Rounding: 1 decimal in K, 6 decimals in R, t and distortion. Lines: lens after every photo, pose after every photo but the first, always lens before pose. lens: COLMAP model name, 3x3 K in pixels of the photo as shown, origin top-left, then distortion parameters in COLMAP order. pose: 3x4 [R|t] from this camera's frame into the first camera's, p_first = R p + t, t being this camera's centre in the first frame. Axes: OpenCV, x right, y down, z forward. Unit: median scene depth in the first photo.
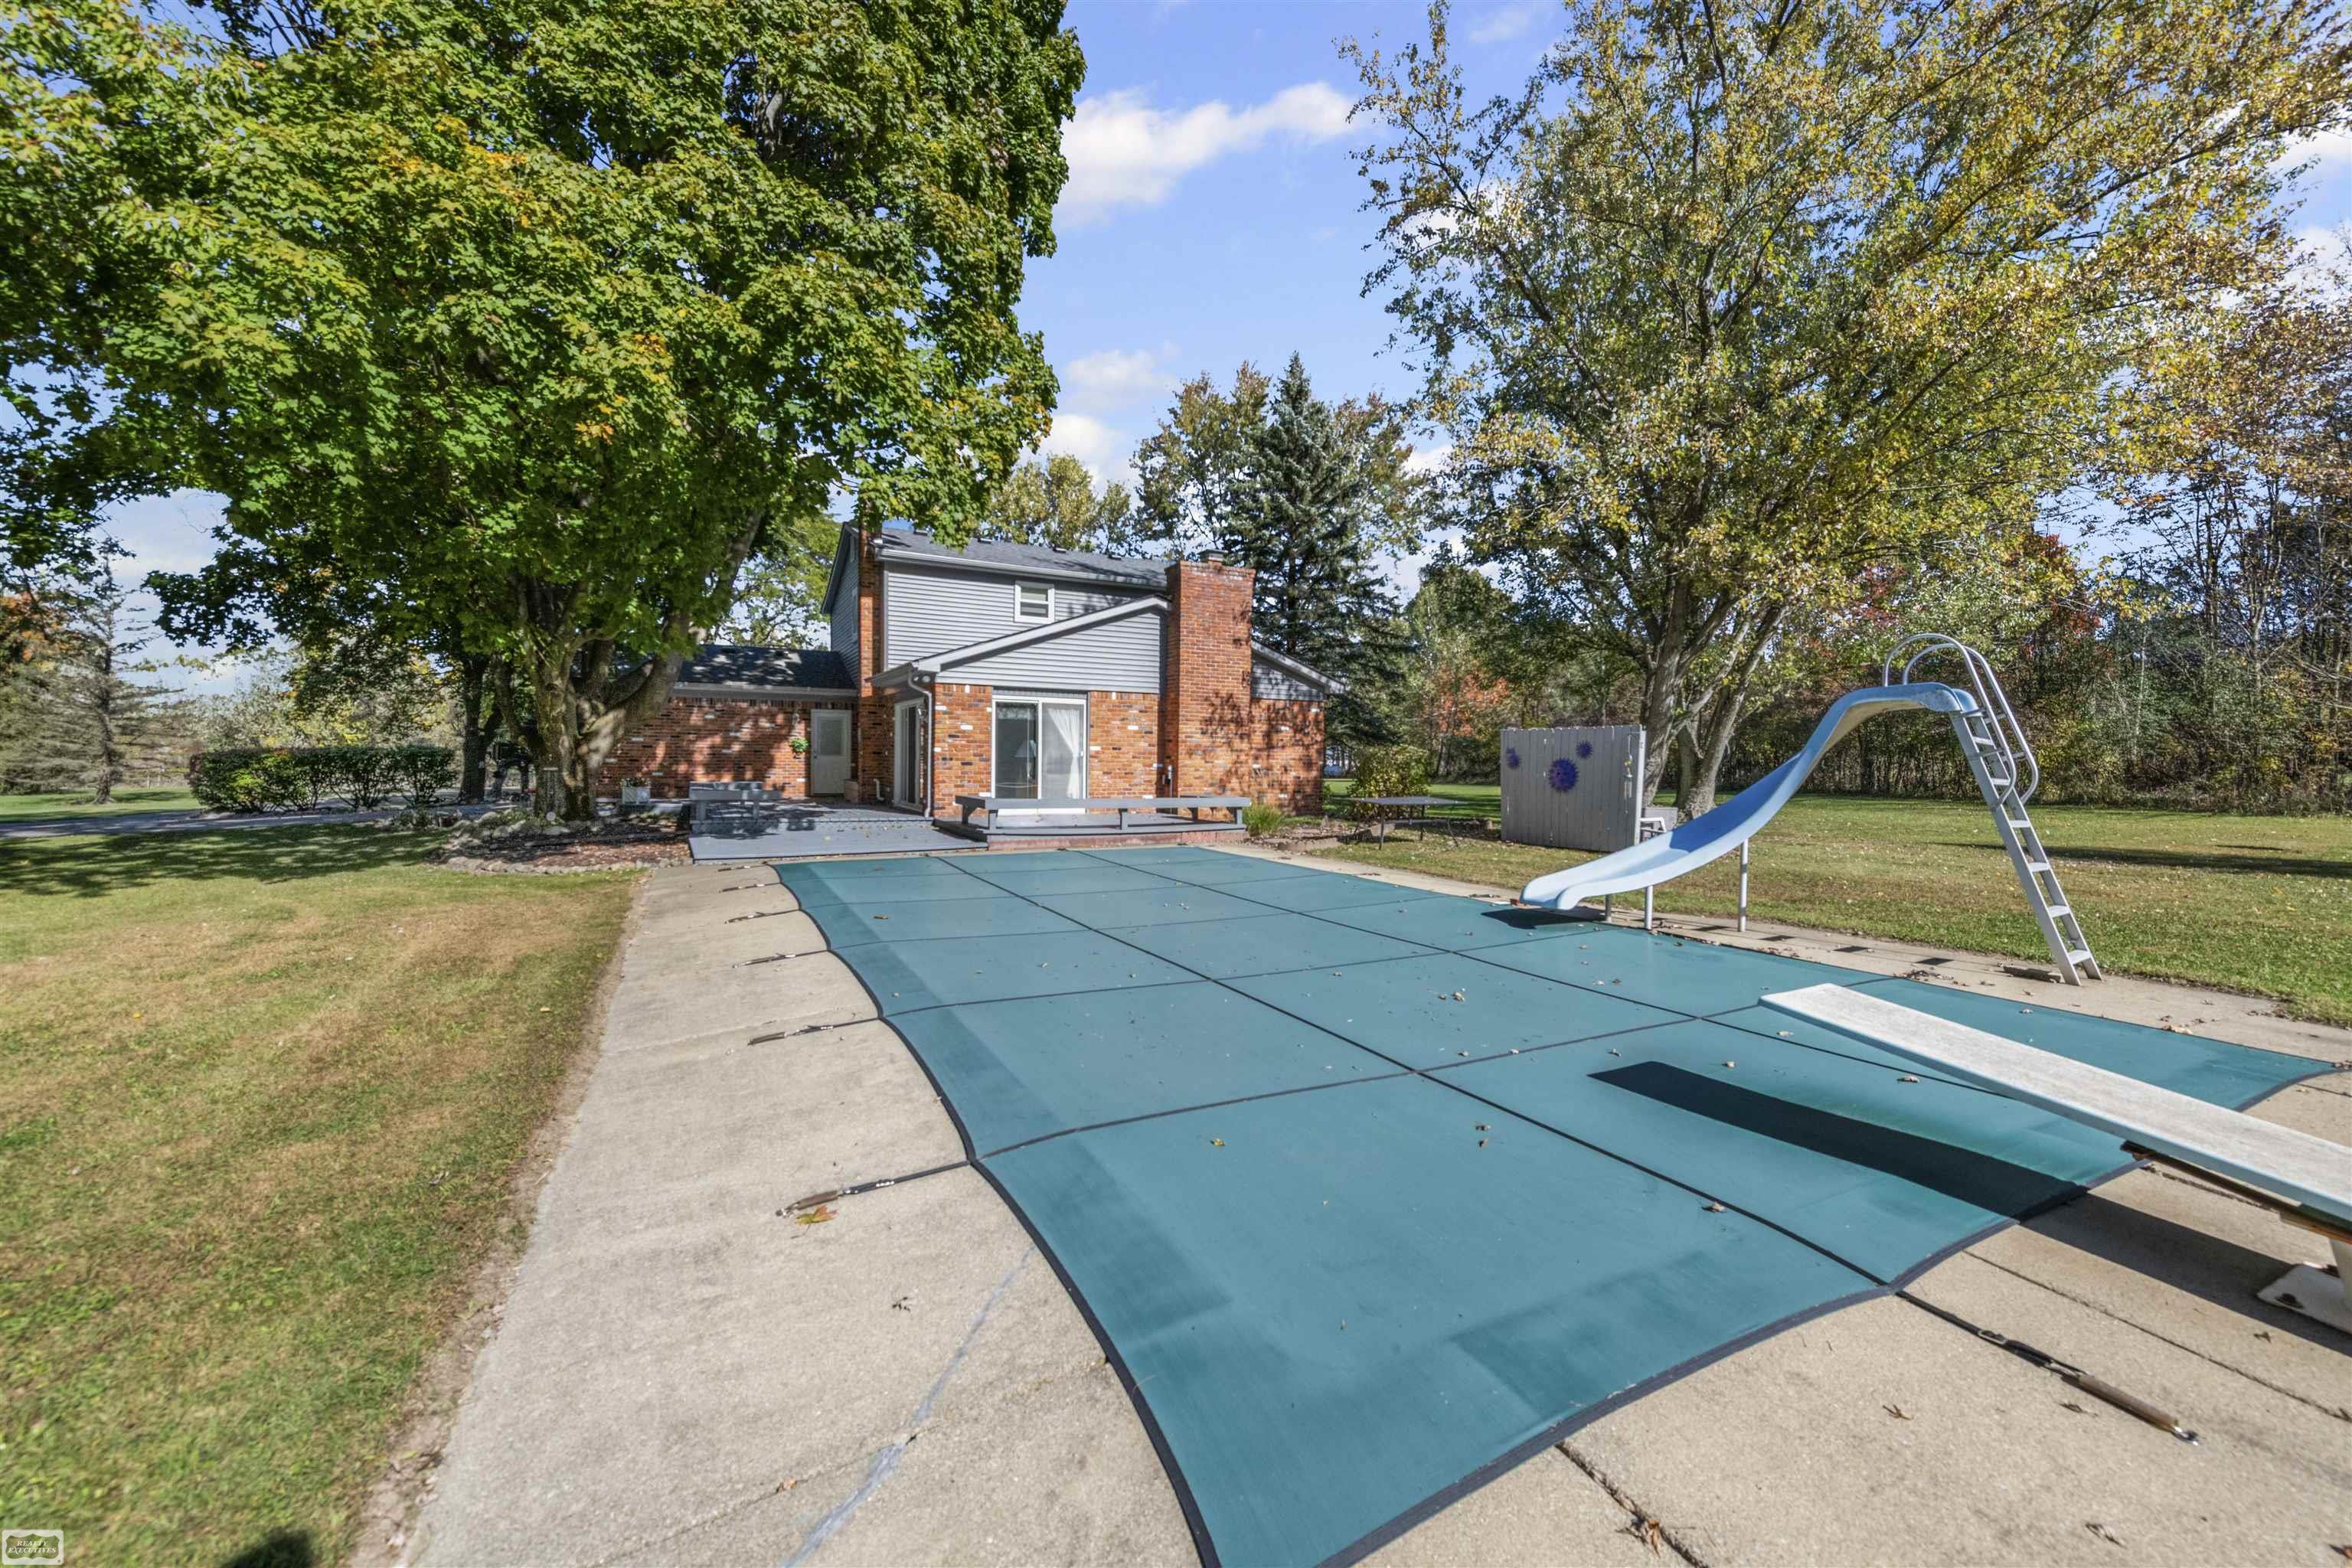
lens RADIAL K [[963.8, 0, 1205.7], [0, 963.8, 801.8], [0, 0, 1]] dist [0.000357, 0.000105]
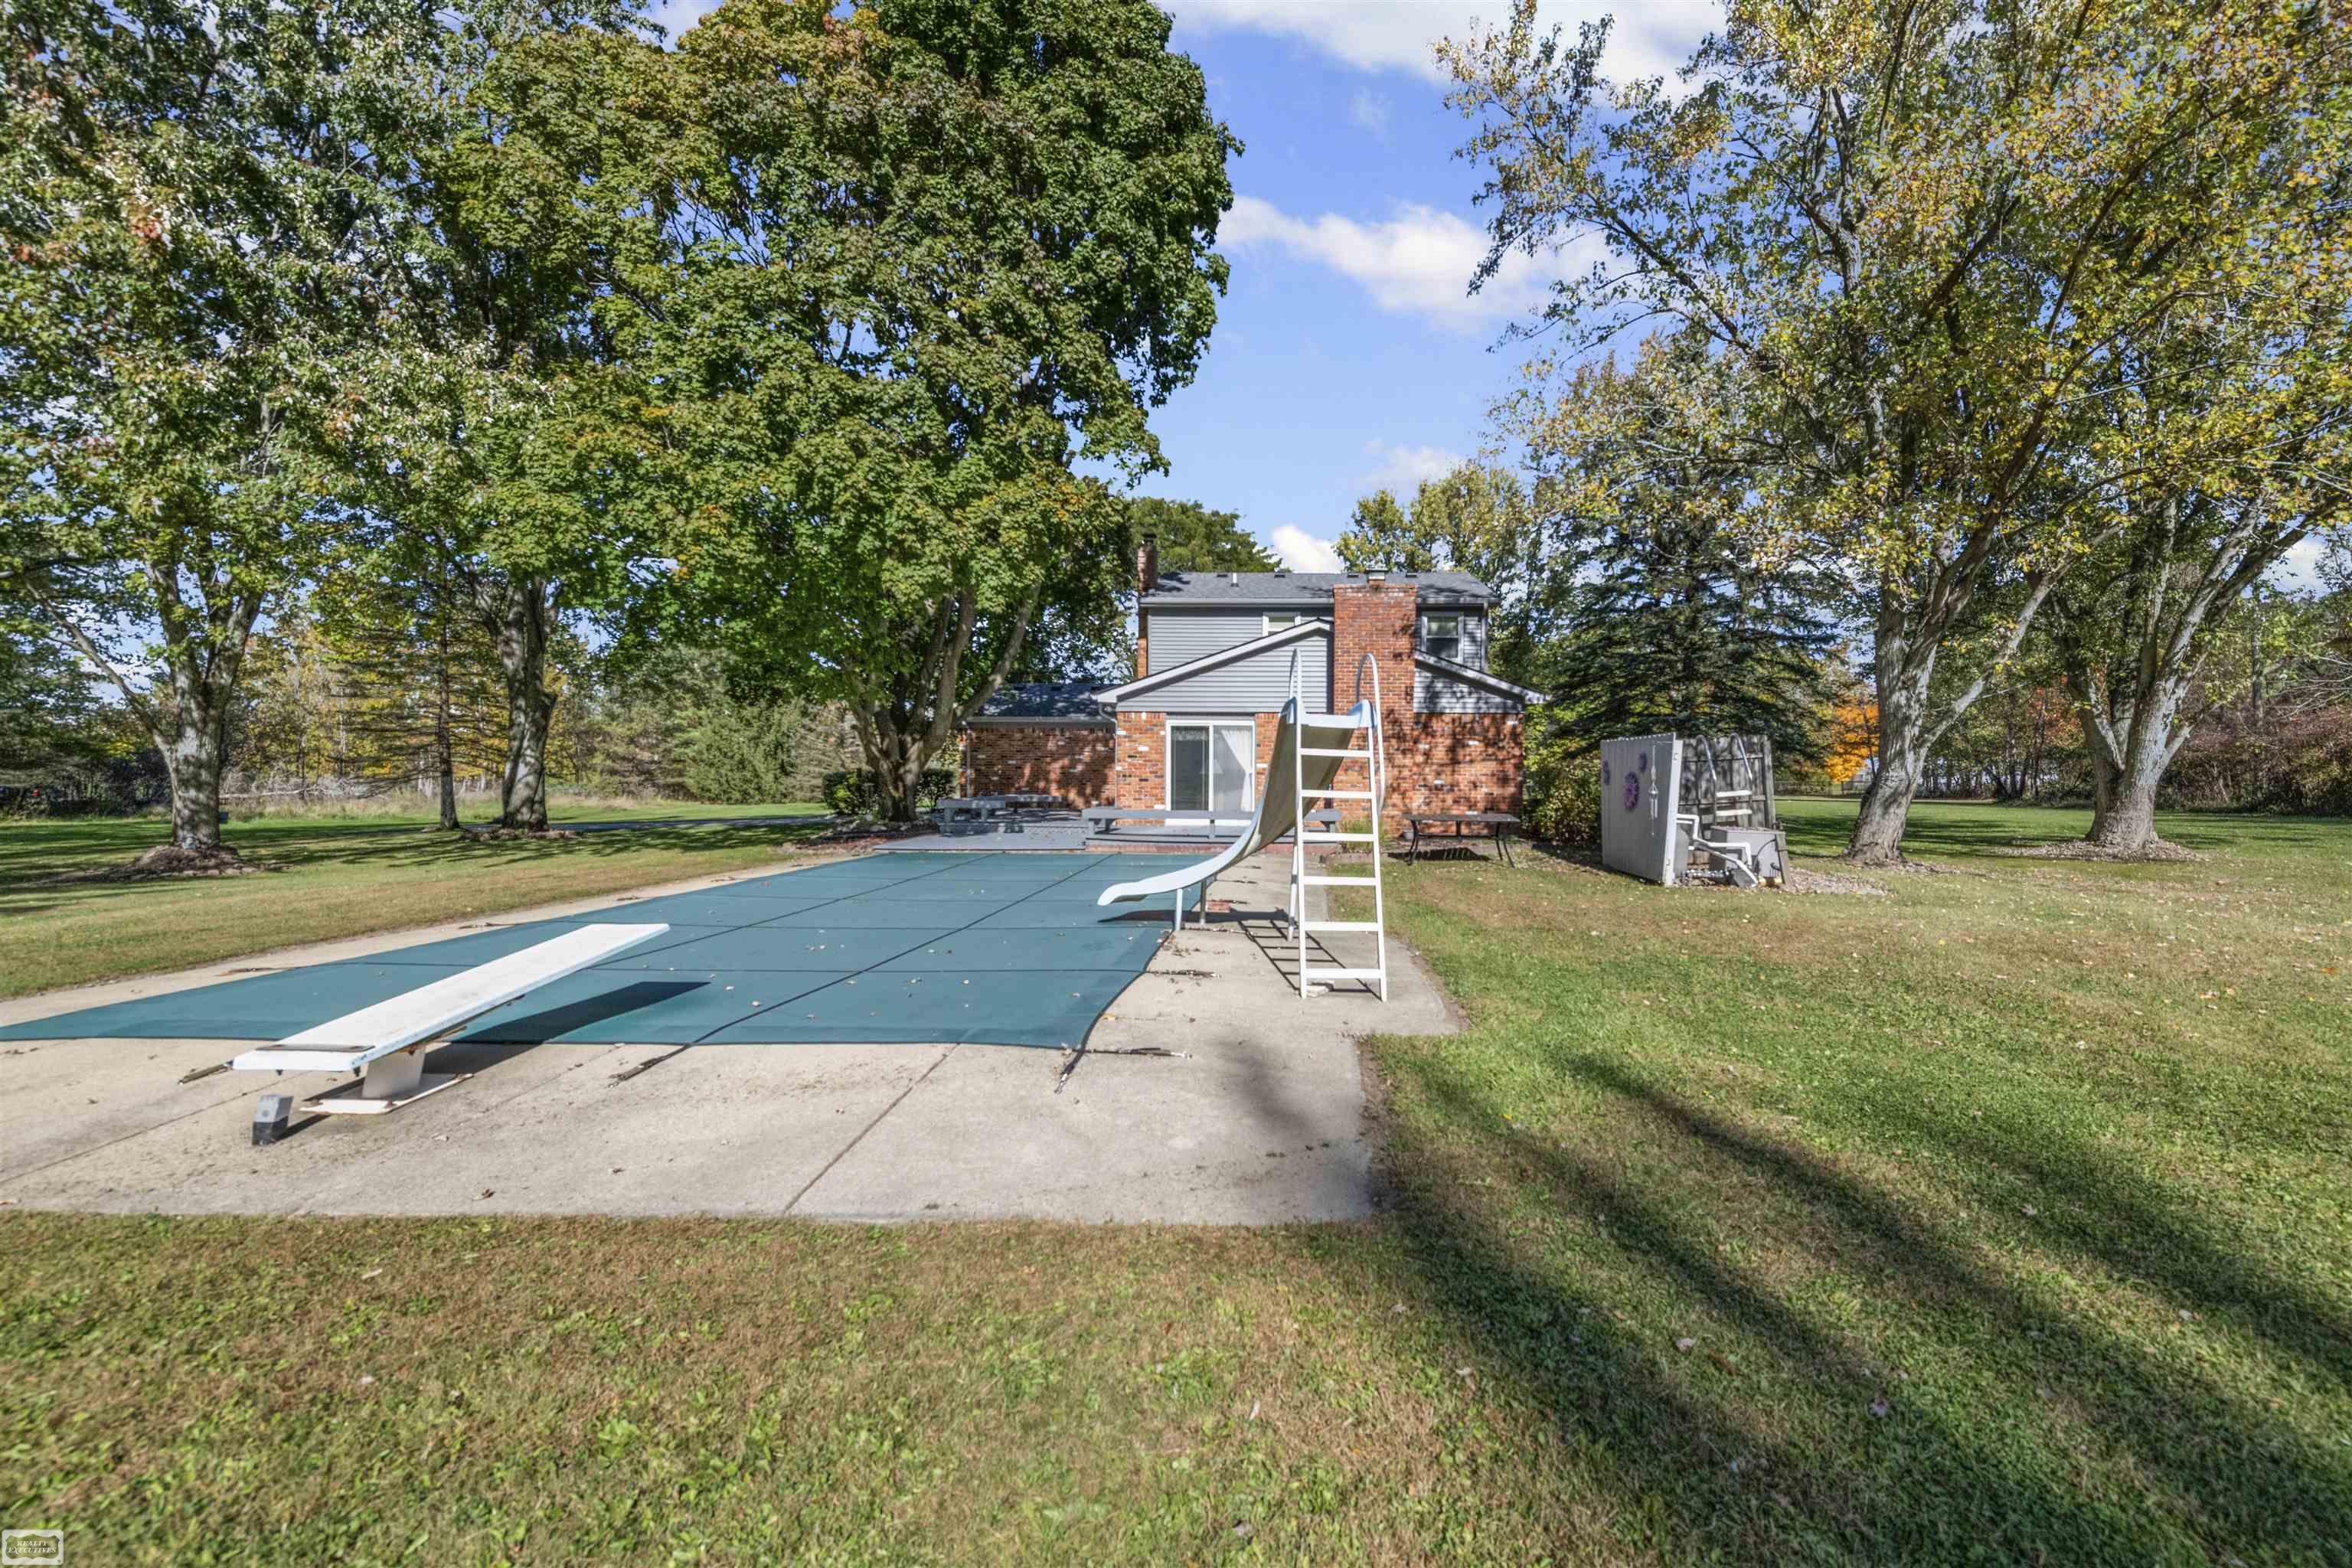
lens RADIAL K [[963.8, 0, 1205.7], [0, 963.8, 801.8], [0, 0, 1]] dist [0.000357, 0.000105]
pose [[0.843772, 0.009485, -0.536617, 0.374561], [-0.019425, 0.999728, -0.012872, 0.000205], [0.536350, 0.021285, 0.843727, 0.050042]]
